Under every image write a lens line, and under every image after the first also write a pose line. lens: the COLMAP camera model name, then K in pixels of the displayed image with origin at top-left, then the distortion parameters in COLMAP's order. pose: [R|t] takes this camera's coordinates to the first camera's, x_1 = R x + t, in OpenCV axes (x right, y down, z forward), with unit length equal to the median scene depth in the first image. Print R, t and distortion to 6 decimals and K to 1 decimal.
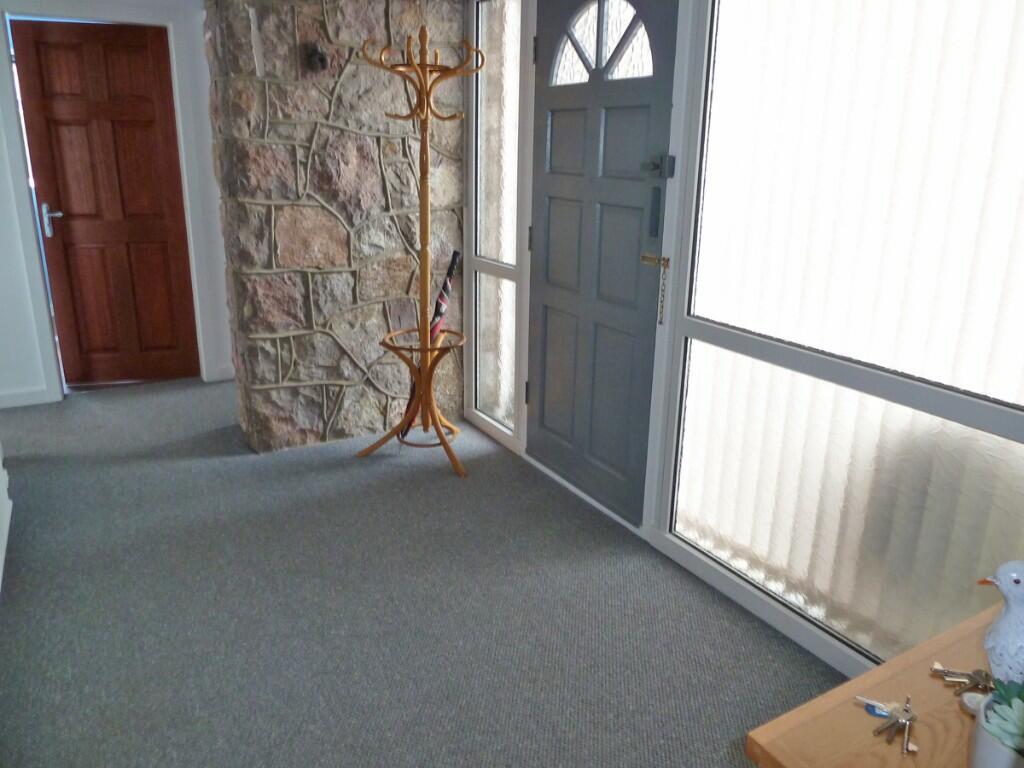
lens RADIAL K [[763.6, 0, 518.4], [0, 763.6, 372.4], [0, 0, 1]] dist [-0.029846, -0.002408]
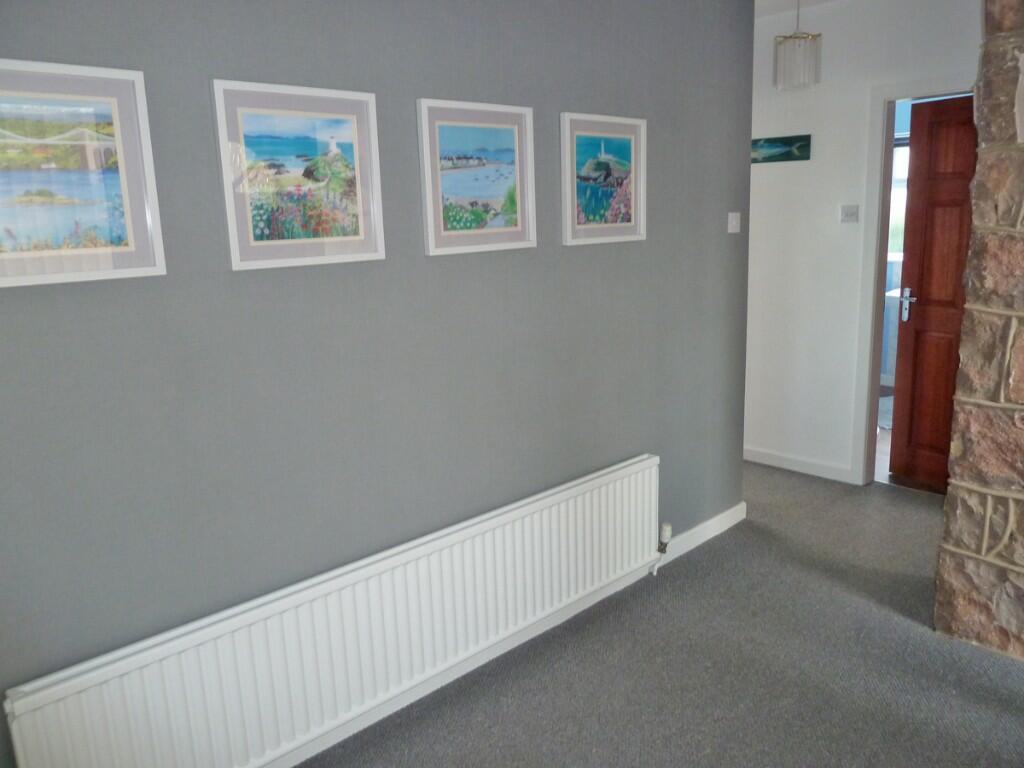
lens RADIAL K [[763.6, 0, 518.4], [0, 763.6, 372.4], [0, 0, 1]] dist [-0.029846, -0.002408]
pose [[0.230233, 0.165550, -0.958951, 0.254076], [-0.235197, 0.965675, 0.110243, -0.133190], [0.944286, 0.200160, 0.261267, 0.368374]]
